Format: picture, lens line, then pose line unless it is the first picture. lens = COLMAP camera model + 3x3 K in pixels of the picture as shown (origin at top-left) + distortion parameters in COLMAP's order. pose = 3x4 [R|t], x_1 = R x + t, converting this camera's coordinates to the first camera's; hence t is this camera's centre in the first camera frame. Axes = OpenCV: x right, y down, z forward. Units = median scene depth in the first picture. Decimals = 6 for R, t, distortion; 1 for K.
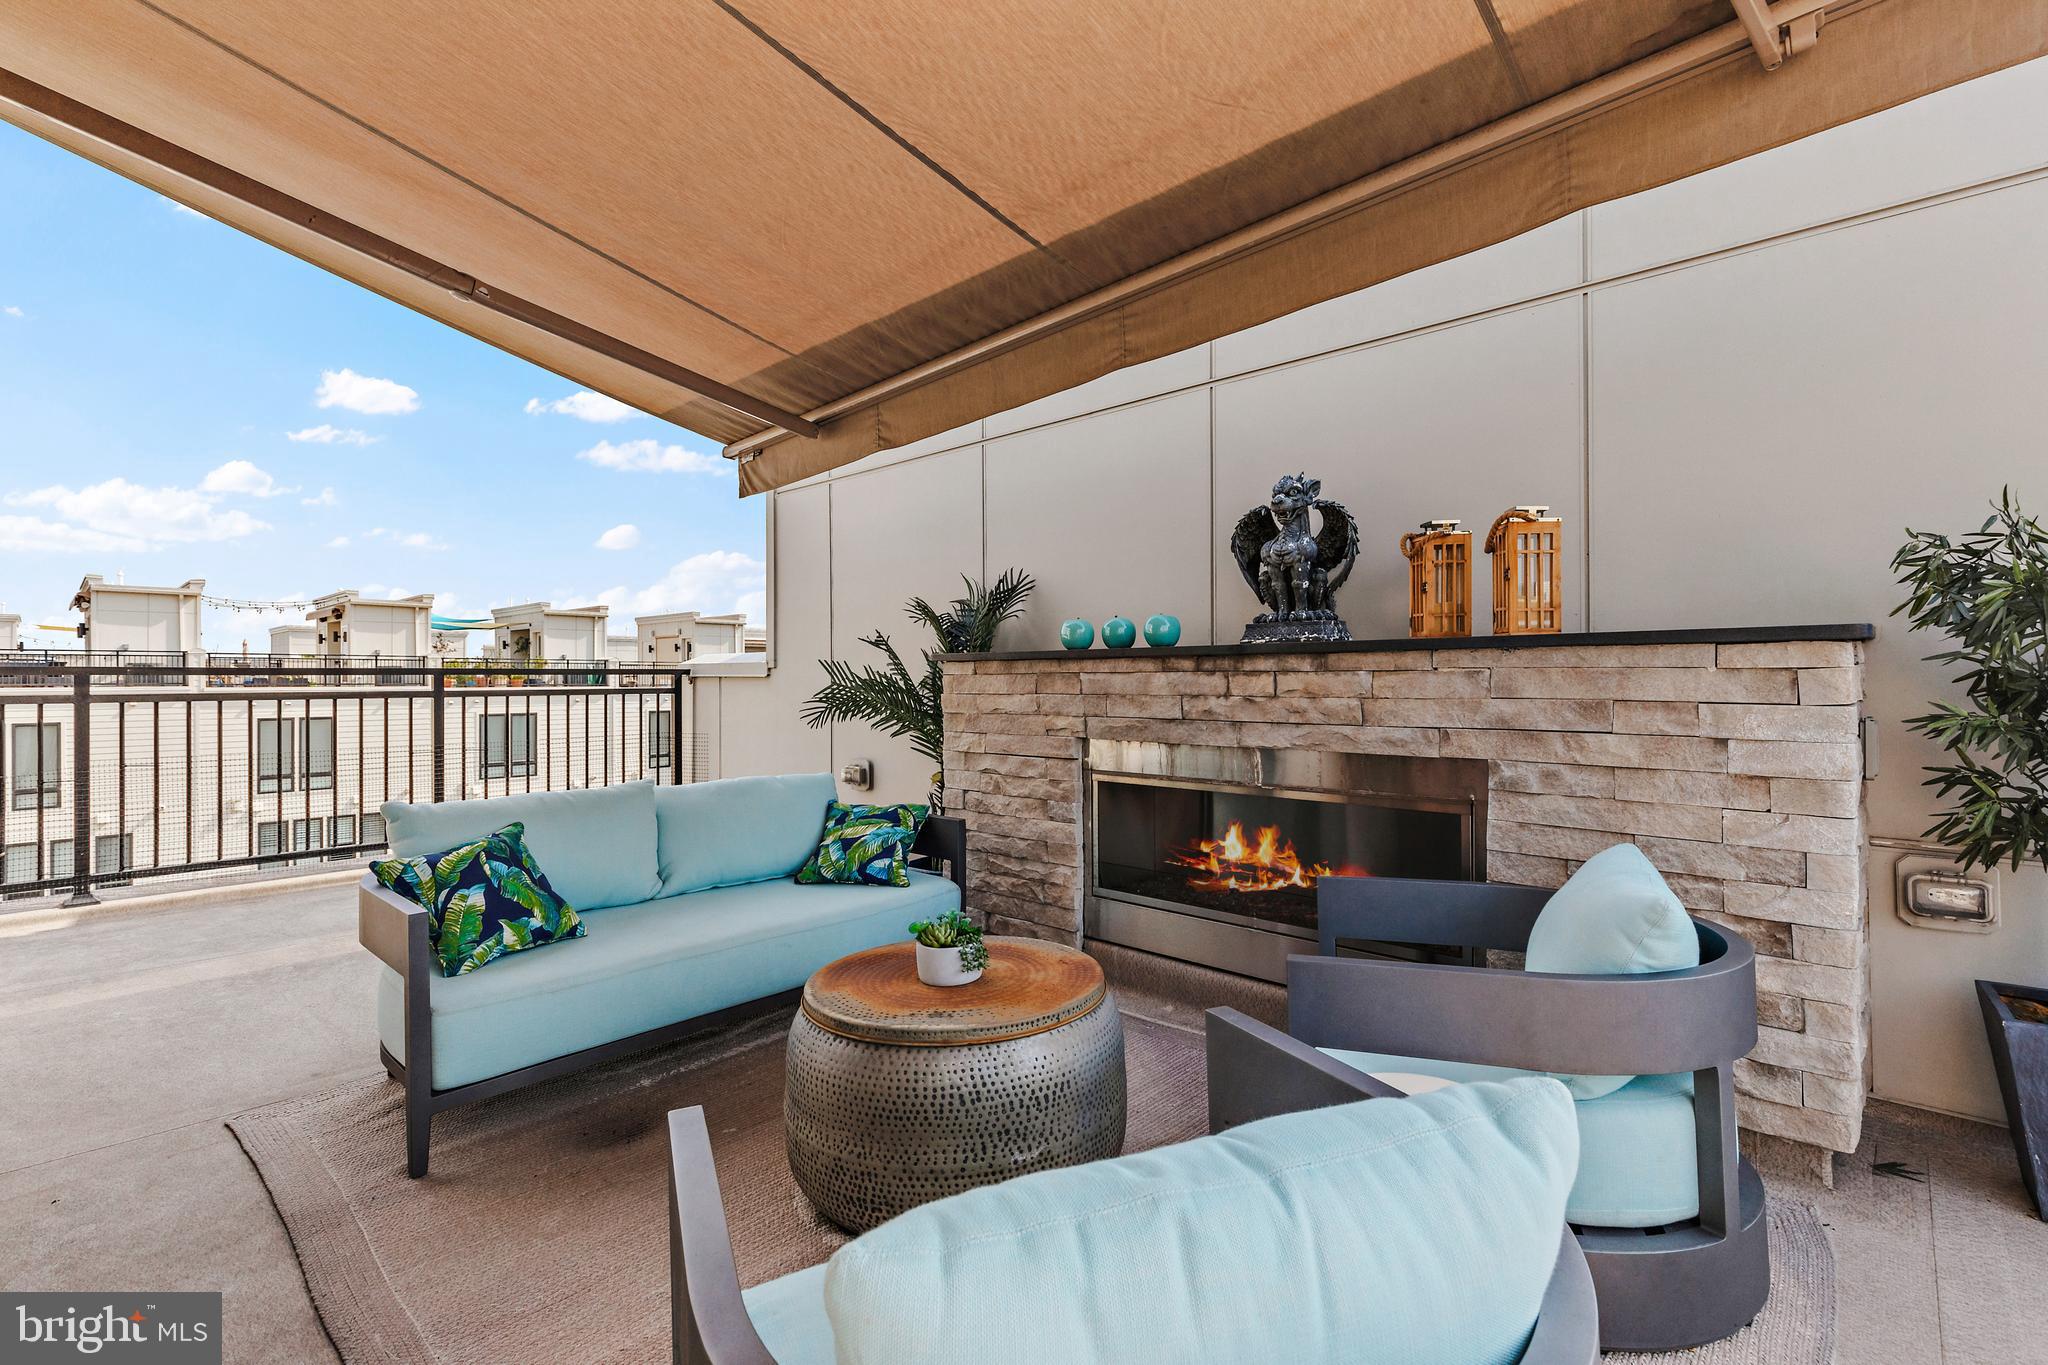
lens RADIAL K [[928.2, 0, 1023.3], [0, 928.2, 677.3], [0, 0, 1]] dist [0.004373, -0.000337]
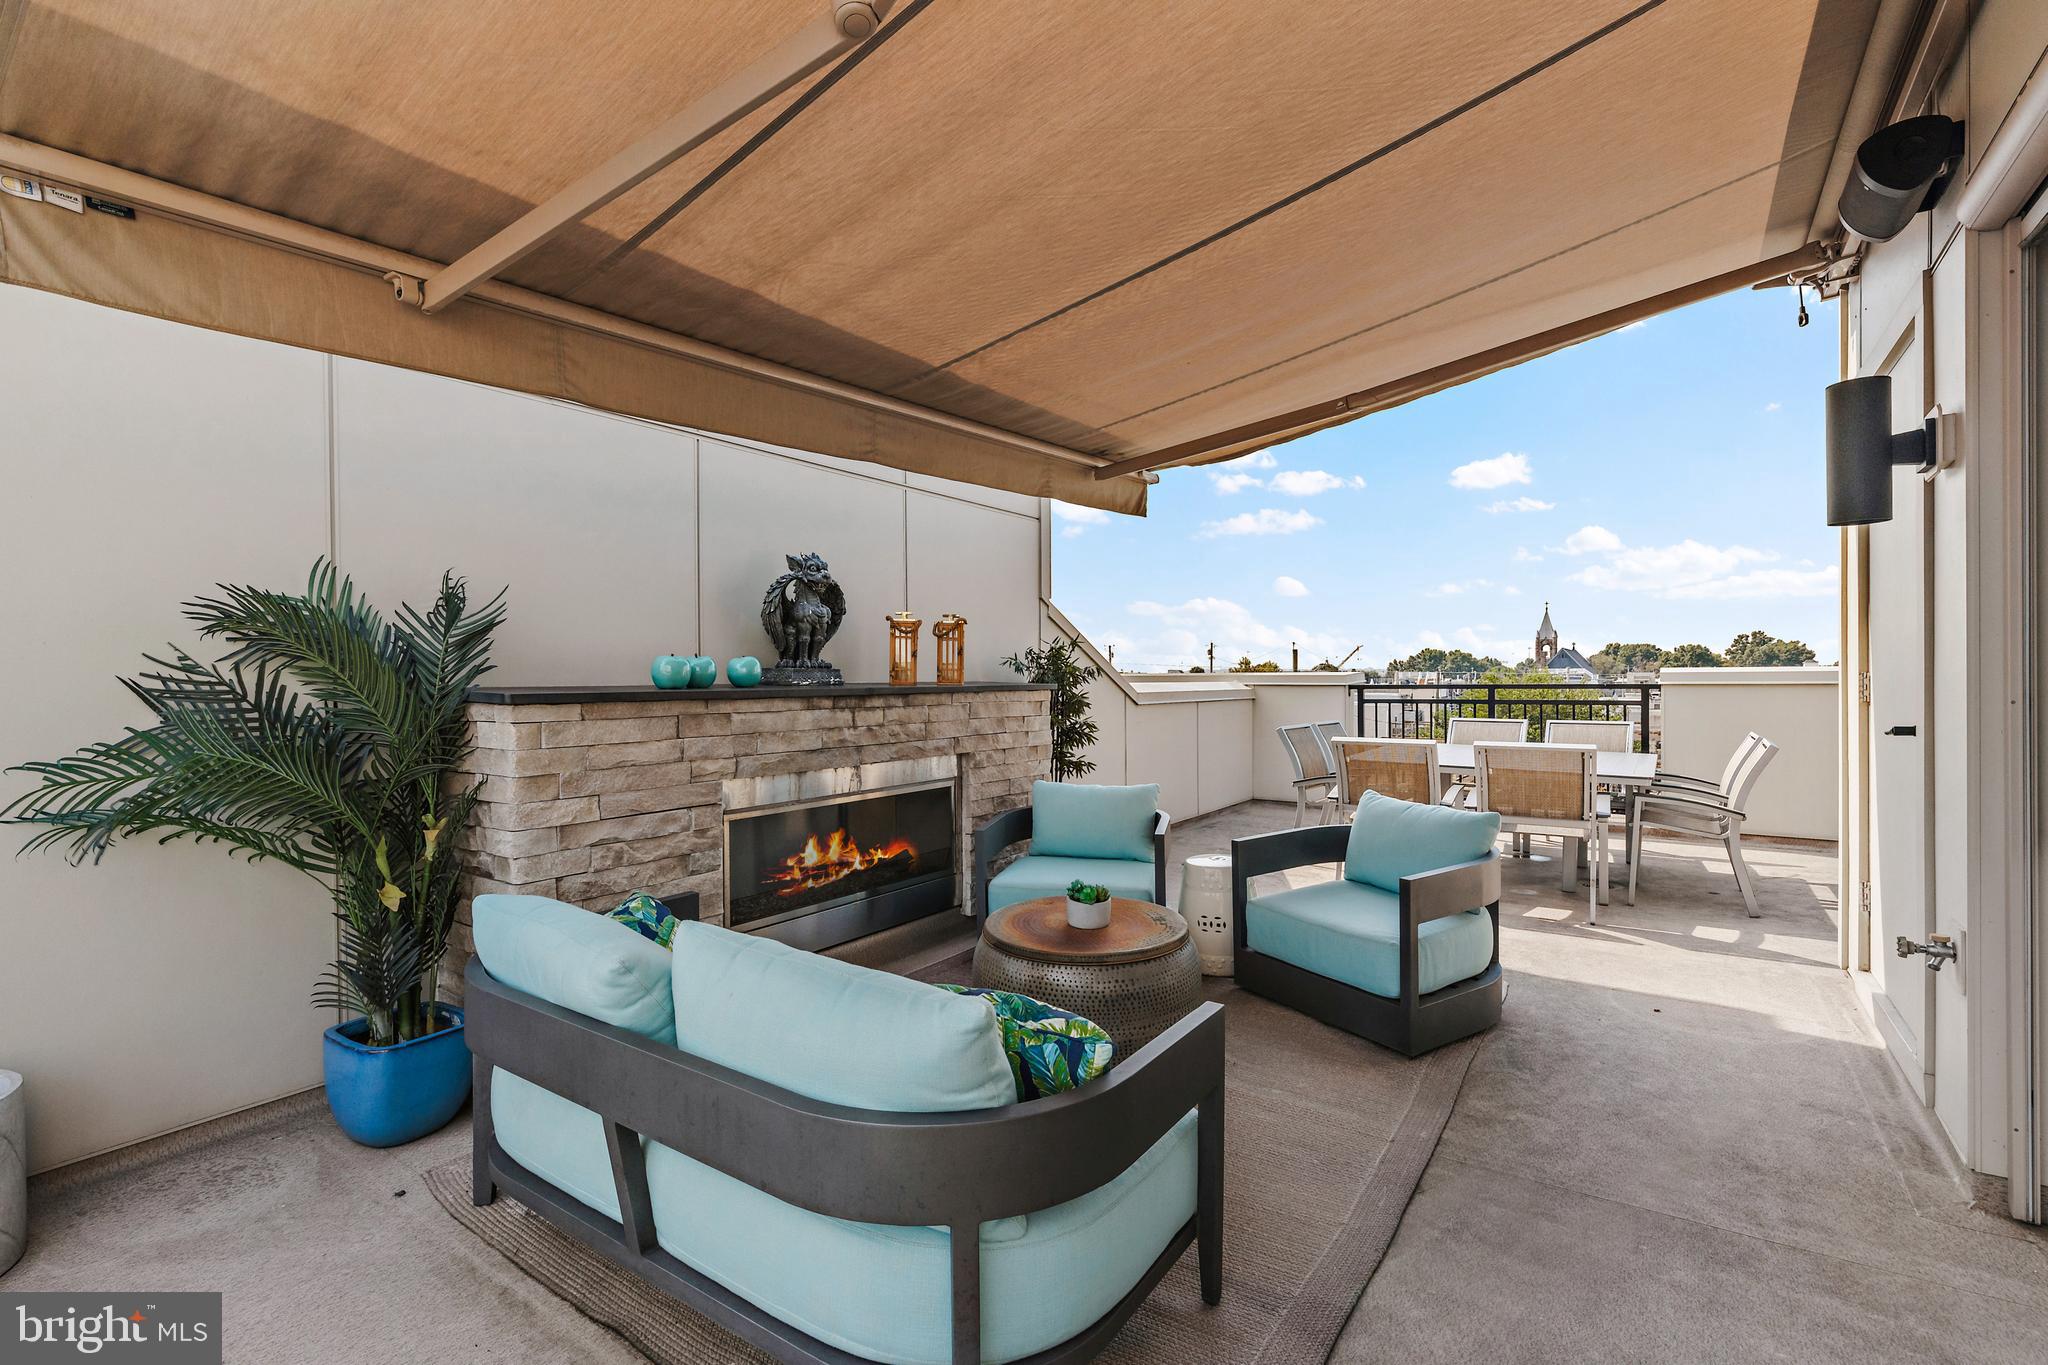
lens RADIAL K [[928.2, 0, 1023.3], [0, 928.2, 677.3], [0, 0, 1]] dist [0.004373, -0.000337]
pose [[-0.128159, 0.040697, 0.990918, -1.020884], [0.049521, 0.998174, -0.034591, 0.006662], [-0.990517, 0.044638, -0.129940, 0.862375]]
